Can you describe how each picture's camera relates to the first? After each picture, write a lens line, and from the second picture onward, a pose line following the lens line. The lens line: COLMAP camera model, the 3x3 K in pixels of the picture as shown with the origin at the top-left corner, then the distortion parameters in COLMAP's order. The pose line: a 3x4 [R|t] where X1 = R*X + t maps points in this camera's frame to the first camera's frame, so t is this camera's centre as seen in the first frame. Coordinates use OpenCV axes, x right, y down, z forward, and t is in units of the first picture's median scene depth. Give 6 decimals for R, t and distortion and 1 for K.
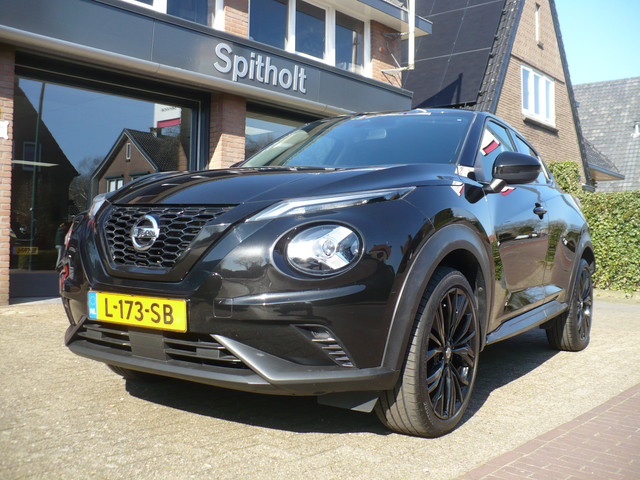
lens RADIAL K [[710.4, 0, 320.0], [0, 710.4, 240.0], [0, 0, 1]] dist [-0.277931, 0.417032]
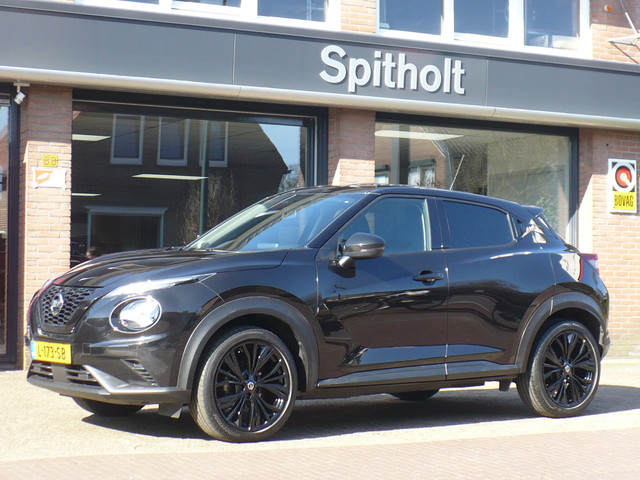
lens RADIAL K [[1483.8, 0, 320.0], [0, 1483.8, 240.0], [0, 0, 1]] dist [-0.082645, -0.310337]
pose [[0.933015, -0.018530, -0.359360, 0.766692], [0.009456, 0.999591, -0.026991, -0.029768], [0.359713, 0.021784, 0.932809, -0.977230]]
